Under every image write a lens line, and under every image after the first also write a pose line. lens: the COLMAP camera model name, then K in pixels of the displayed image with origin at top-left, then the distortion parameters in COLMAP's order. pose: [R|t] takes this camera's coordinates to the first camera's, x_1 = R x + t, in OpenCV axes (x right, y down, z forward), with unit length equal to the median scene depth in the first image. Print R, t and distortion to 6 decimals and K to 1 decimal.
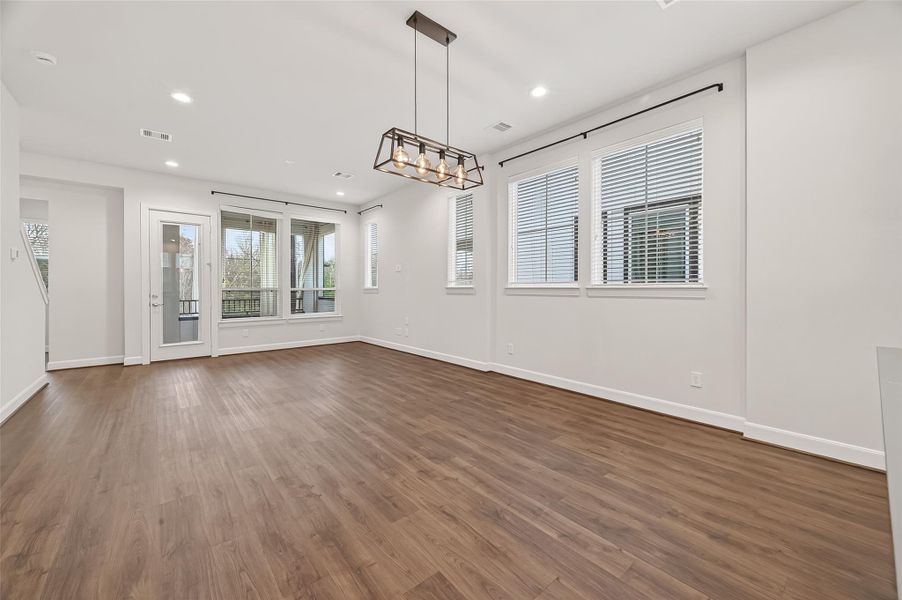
lens RADIAL K [[353.7, 0, 451.0], [0, 353.7, 295.6], [0, 0, 1]] dist [0.004401, -0.002213]
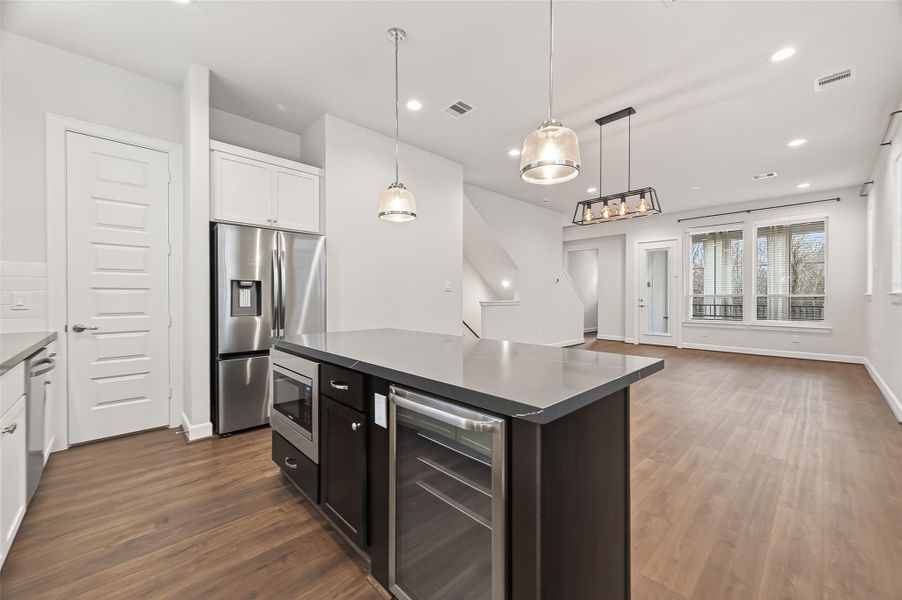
lens RADIAL K [[353.7, 0, 457.8], [0, 353.7, 298.6], [0, 0, 1]] dist [0.004401, -0.002213]
pose [[0.068988, 0.009142, -0.997576, 0.571494], [-0.019506, 0.999779, 0.007813, -0.001146], [0.997427, 0.018920, 0.069151, 0.112642]]
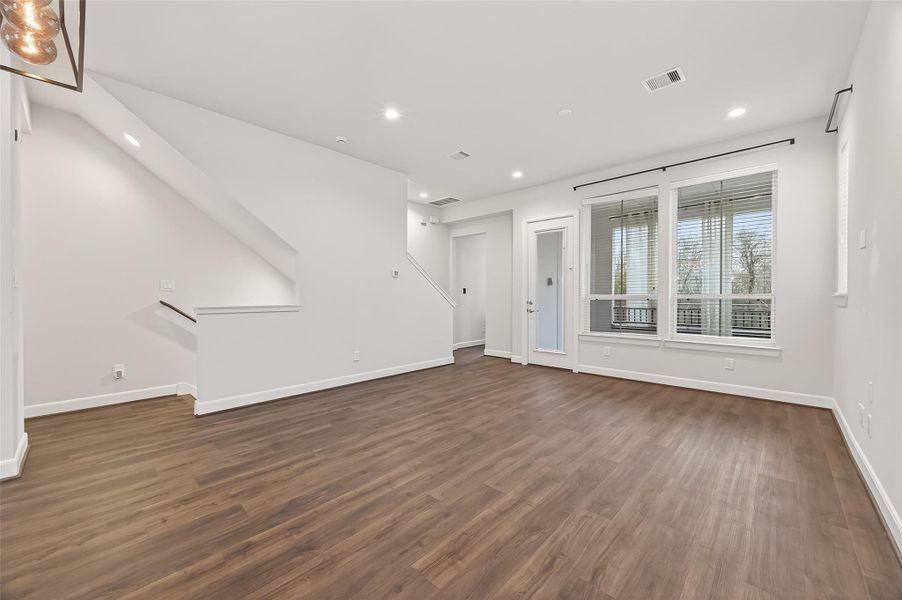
lens RADIAL K [[353.7, 0, 453.7], [0, 353.7, 299.6], [0, 0, 1]] dist [0.004401, -0.002213]
pose [[0.132261, 0.009595, -0.991169, 0.172691], [-0.021032, 0.999755, 0.006871, -0.009726], [0.990992, 0.019937, 0.132430, 0.598906]]
